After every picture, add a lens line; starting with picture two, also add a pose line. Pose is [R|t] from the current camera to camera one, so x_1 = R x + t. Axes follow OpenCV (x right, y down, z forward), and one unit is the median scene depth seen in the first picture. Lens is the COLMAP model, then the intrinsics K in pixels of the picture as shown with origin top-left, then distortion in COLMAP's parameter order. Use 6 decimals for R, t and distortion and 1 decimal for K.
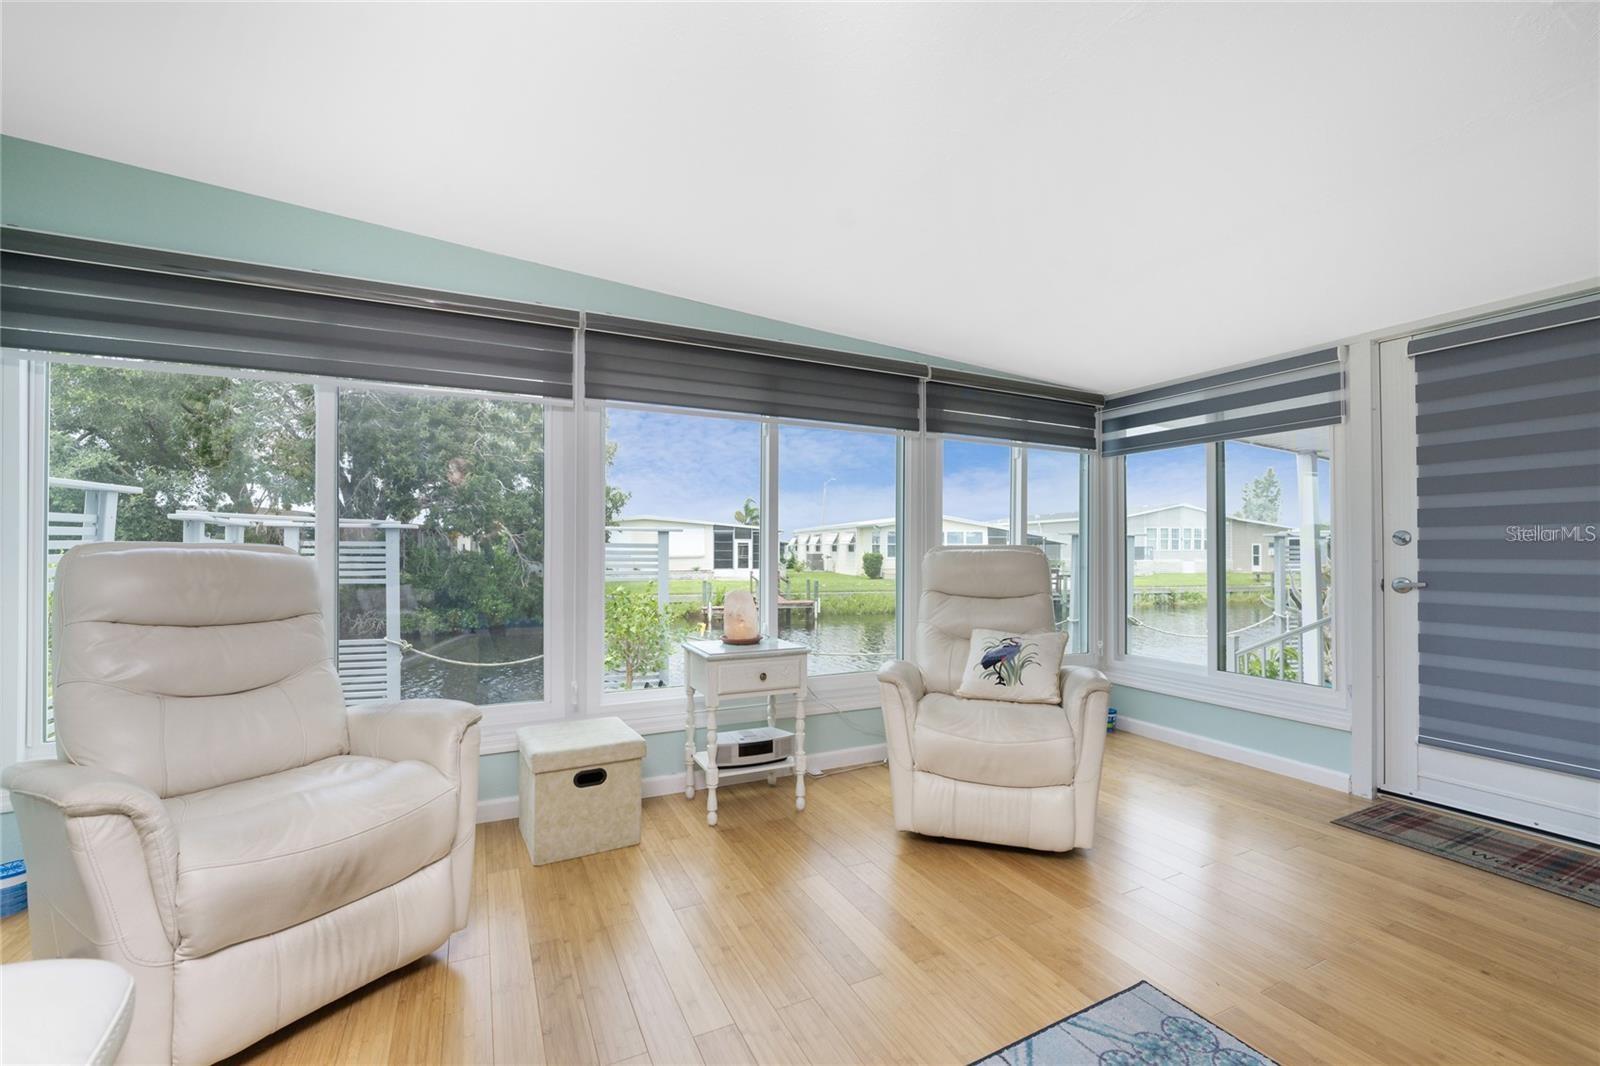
lens RADIAL K [[657.4, 0, 798.7], [0, 657.4, 541.9], [0, 0, 1]] dist [-0.007720, 0.000258]
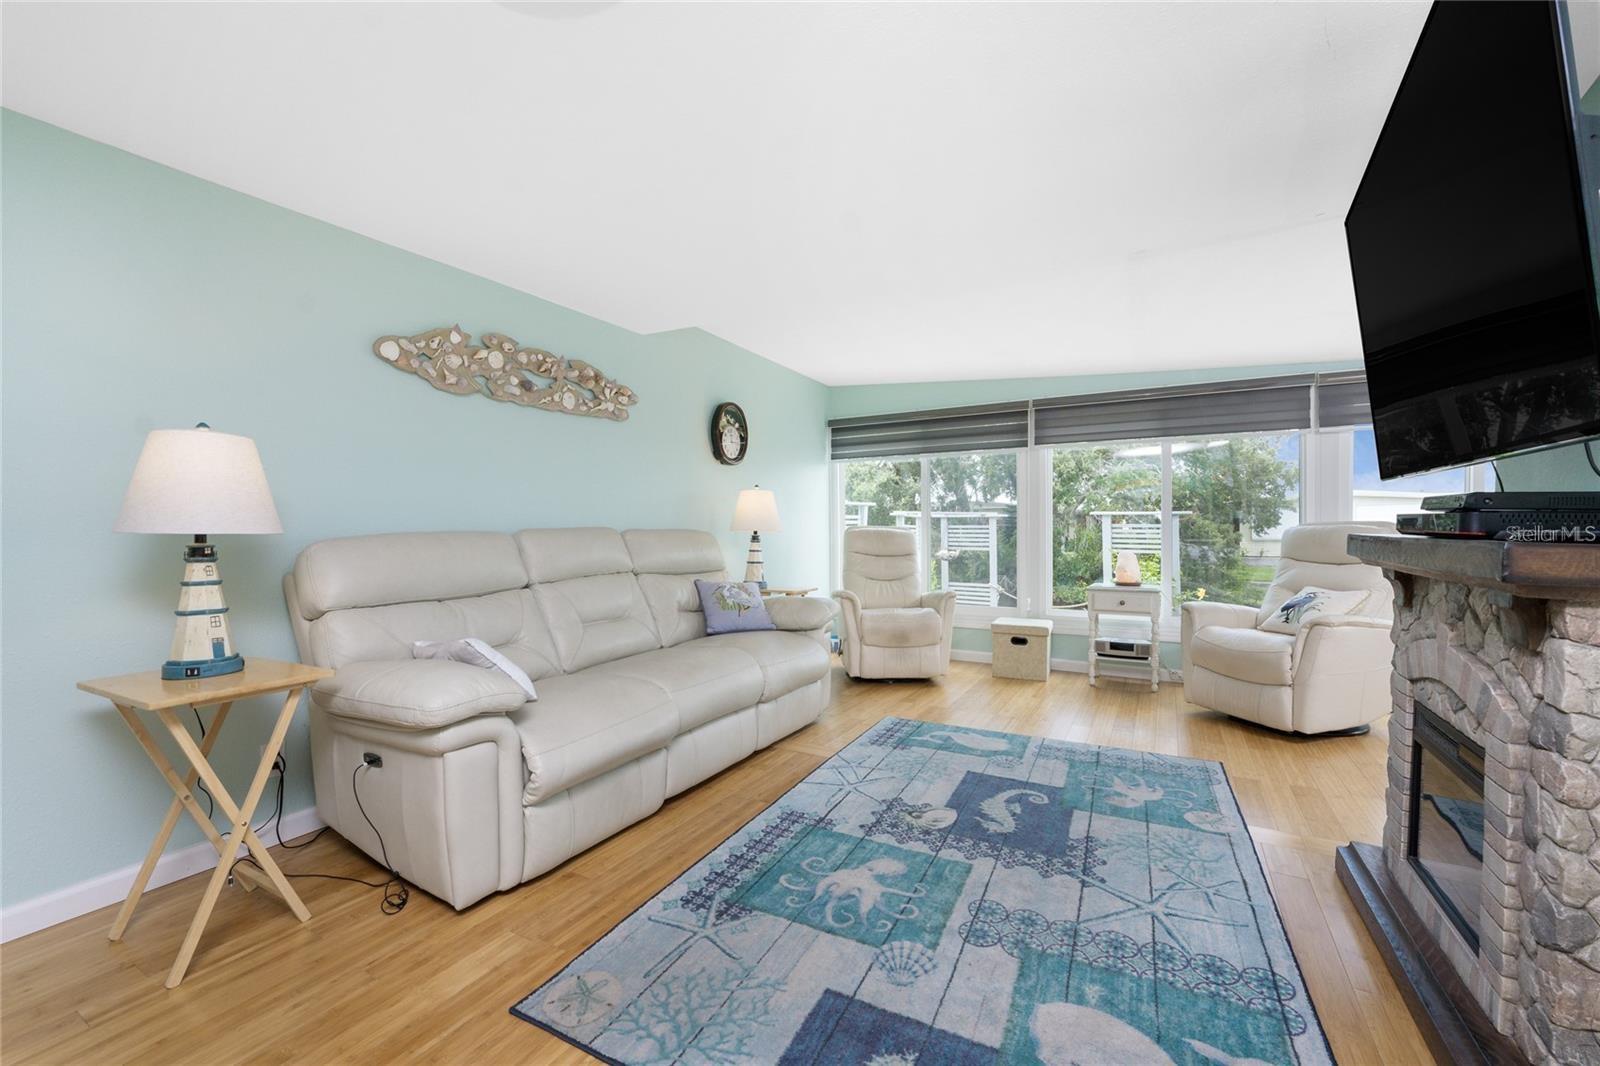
lens RADIAL K [[650.9, 0, 793.3], [0, 650.9, 538.7], [0, 0, 1]] dist [-0.010315, -0.000025]
pose [[0.560083, 0.004410, -0.828425, 0.783179], [0.012816, 0.999820, 0.013987, 0.007797], [0.828338, -0.018451, 0.559925, -0.566039]]
